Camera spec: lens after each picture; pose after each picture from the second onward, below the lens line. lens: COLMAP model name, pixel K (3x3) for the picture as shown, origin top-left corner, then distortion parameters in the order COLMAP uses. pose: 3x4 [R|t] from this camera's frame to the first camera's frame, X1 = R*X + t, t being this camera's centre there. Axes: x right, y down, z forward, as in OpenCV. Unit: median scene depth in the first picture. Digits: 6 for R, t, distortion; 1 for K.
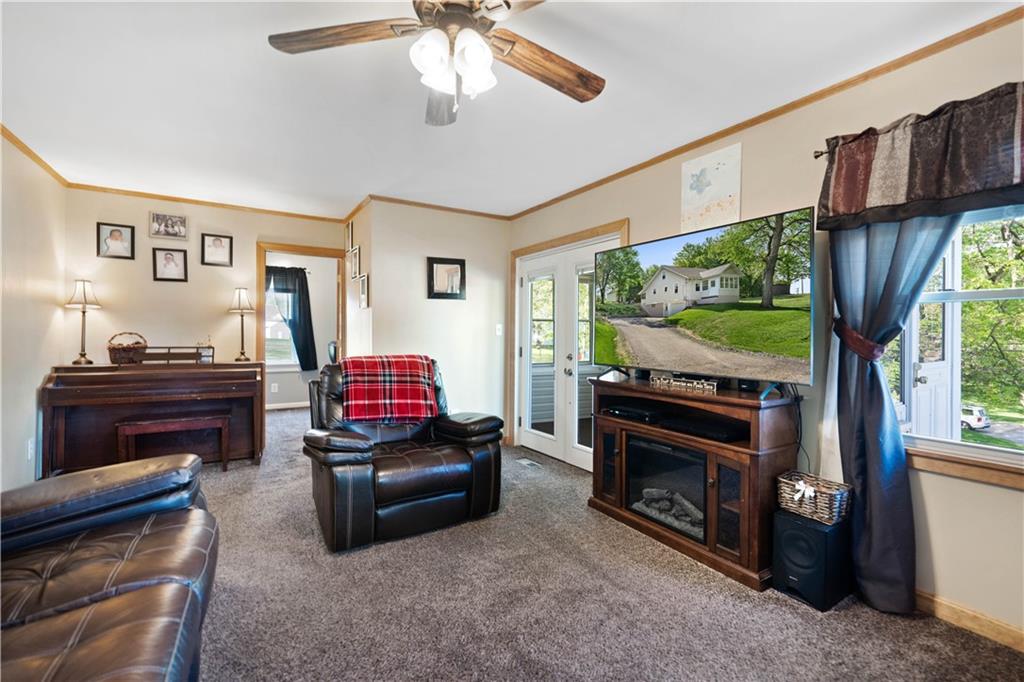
lens RADIAL K [[443.5, 0, 516.3], [0, 443.5, 337.6], [0, 0, 1]] dist [-0.007840, 0.000737]
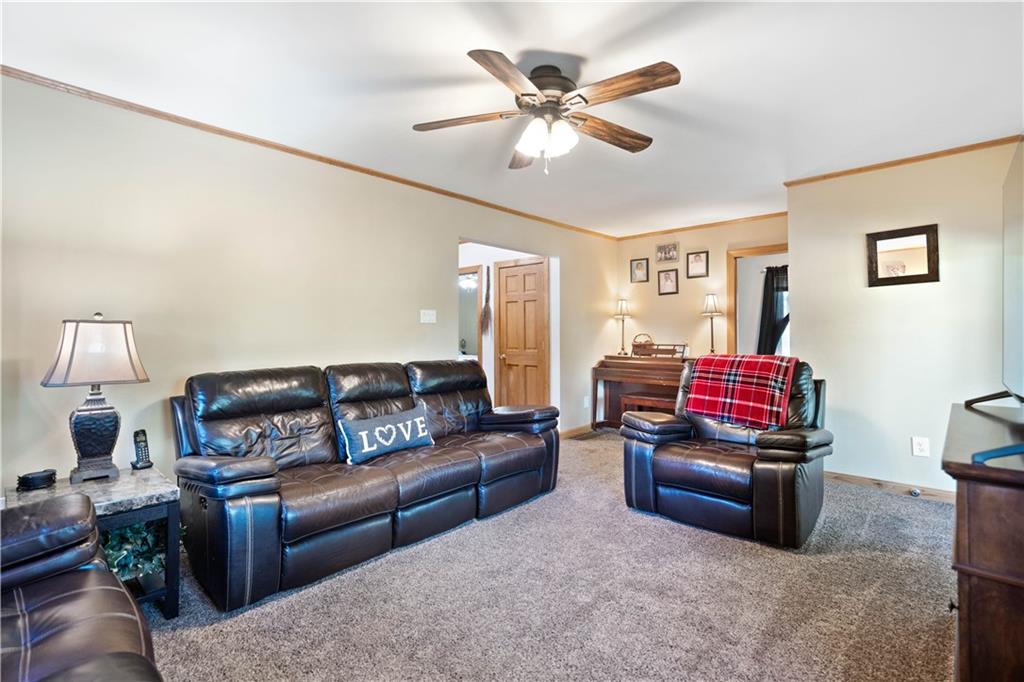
lens RADIAL K [[480.8, 0, 509.3], [0, 480.8, 337.1], [0, 0, 1]] dist [-0.002607, -0.000256]
pose [[0.247909, -0.001726, -0.968782, 0.537344], [-0.001900, 0.999996, -0.002268, 0.003542], [0.968782, 0.002403, 0.247904, 0.209831]]
